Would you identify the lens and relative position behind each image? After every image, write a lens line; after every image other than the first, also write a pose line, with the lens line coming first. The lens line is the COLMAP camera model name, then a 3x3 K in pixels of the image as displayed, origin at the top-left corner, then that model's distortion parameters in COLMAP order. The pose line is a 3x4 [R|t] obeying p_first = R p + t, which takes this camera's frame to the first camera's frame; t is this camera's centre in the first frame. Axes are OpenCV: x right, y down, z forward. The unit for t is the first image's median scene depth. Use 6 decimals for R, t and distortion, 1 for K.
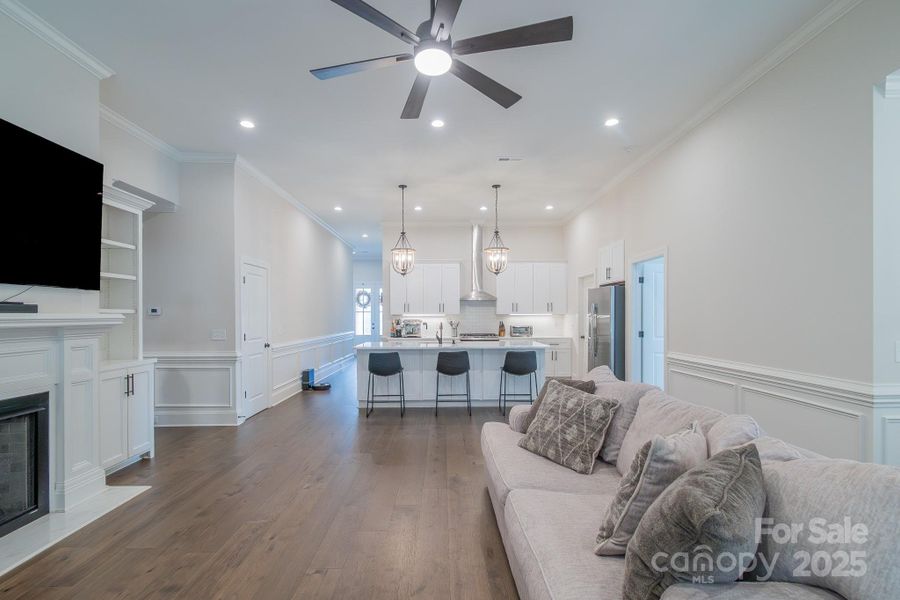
lens RADIAL K [[403.6, 0, 449.5], [0, 403.6, 316.1], [0, 0, 1]] dist [-0.000484, -0.002461]
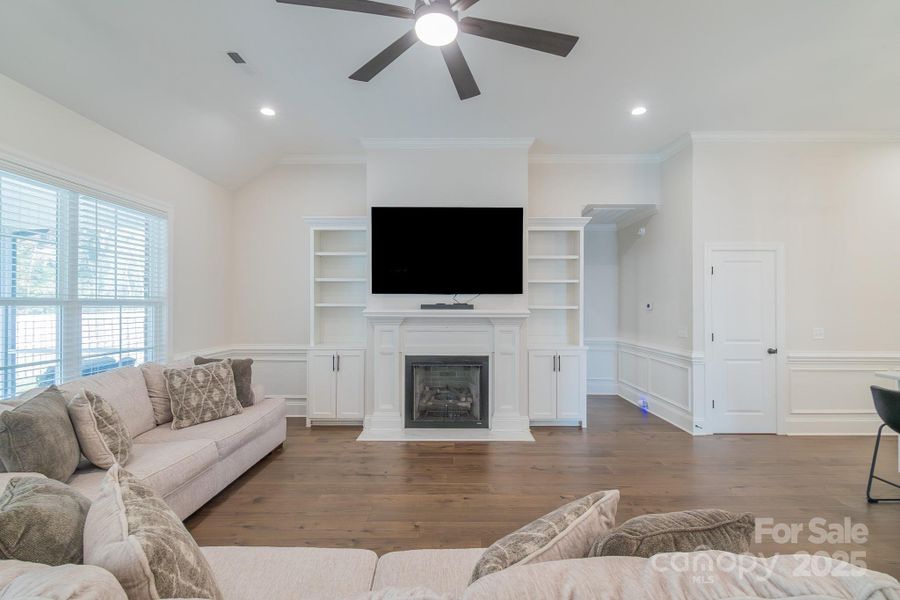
lens RADIAL K [[403.6, 0, 454.2], [0, 403.6, 302.9], [0, 0, 1]] dist [-0.000484, -0.002461]
pose [[-0.030374, -0.004267, -0.999529, 0.331314], [-0.005481, 0.999977, -0.004102, -0.012154], [0.999524, 0.005354, -0.030397, 0.431081]]
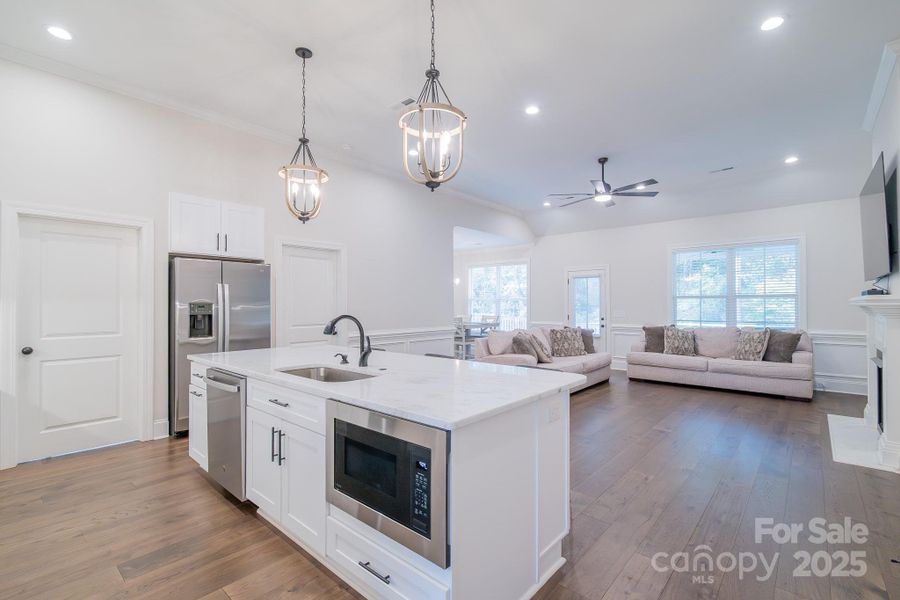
lens RADIAL K [[403.6, 0, 444.6], [0, 403.6, 301.6], [0, 0, 1]] dist [-0.000484, -0.002461]
pose [[-0.717013, 0.010177, 0.696986, -0.413279], [0.006483, 0.999948, -0.007932, 0.006783], [-0.697030, -0.001169, -0.717041, 1.368905]]
